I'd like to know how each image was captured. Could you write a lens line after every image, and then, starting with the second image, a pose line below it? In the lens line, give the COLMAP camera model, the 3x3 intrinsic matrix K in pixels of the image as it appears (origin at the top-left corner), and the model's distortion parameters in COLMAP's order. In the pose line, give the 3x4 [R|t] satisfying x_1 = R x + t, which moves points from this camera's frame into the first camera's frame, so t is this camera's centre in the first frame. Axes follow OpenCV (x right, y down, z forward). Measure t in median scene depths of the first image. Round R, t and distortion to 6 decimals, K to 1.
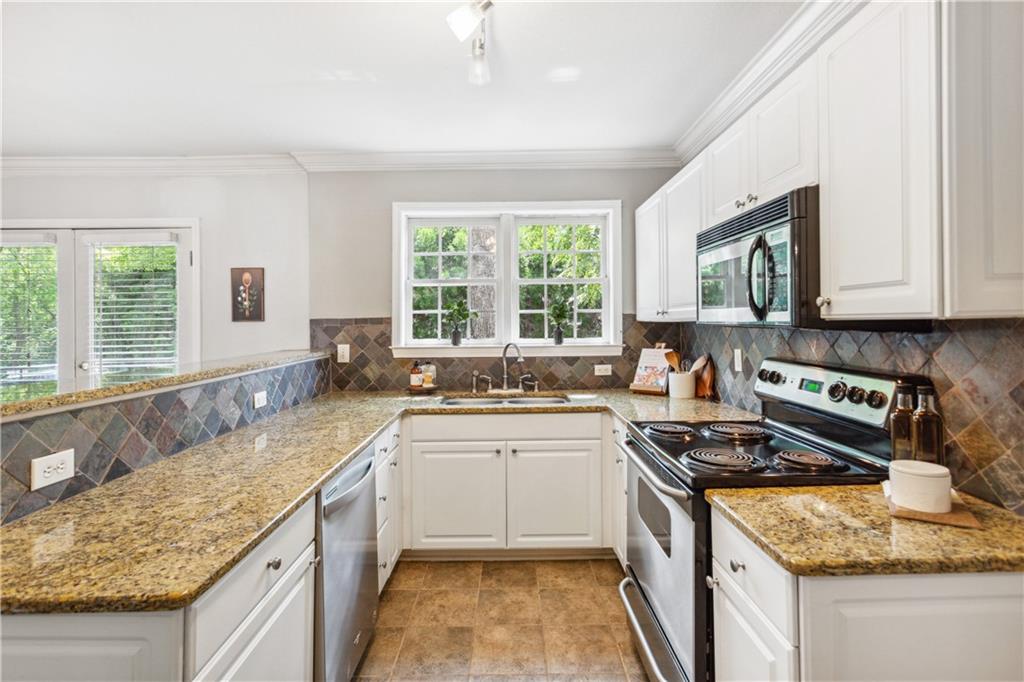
lens RADIAL K [[482.9, 0, 507.0], [0, 482.9, 336.2], [0, 0, 1]] dist [0.000344, 0.000204]
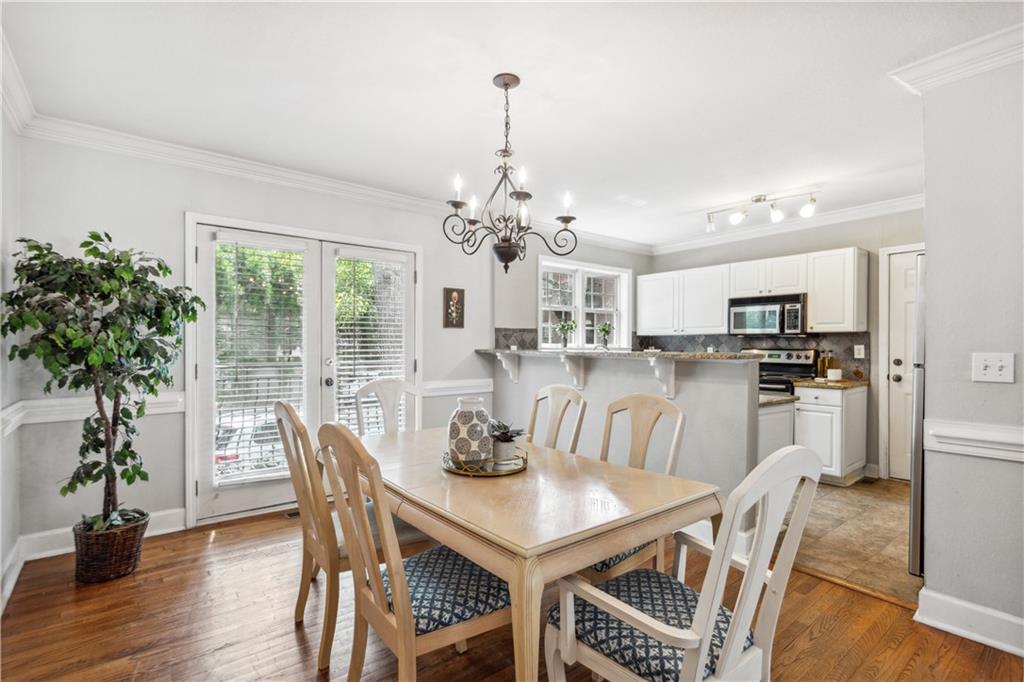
lens RADIAL K [[482.9, 0, 507.0], [0, 482.9, 336.2], [0, 0, 1]] dist [0.000344, 0.000204]
pose [[0.780466, 0.024915, 0.624702, -1.275392], [0.007024, 0.998793, -0.048611, 0.058968], [-0.625159, 0.042327, 0.779349, -0.137482]]
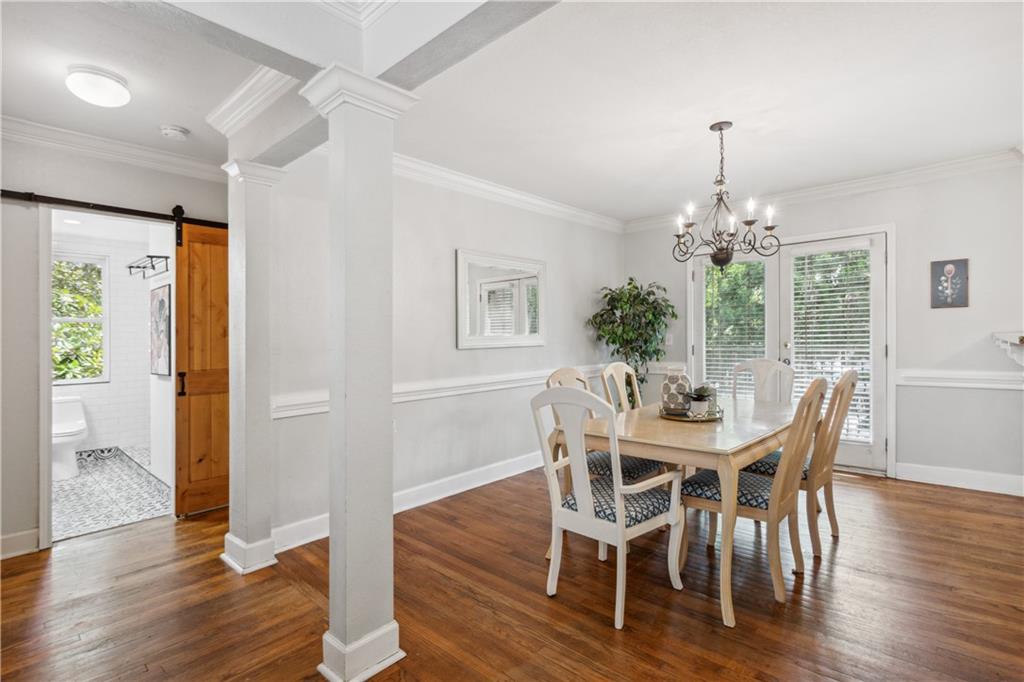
lens RADIAL K [[495.6, 0, 517.3], [0, 495.6, 336.9], [0, 0, 1]] dist [0.000936, 0.000284]
pose [[0.737413, -0.005773, -0.675418, -0.505506], [-0.012091, 0.999690, -0.021746, 0.076069], [0.675334, 0.024202, 0.737114, -0.539208]]
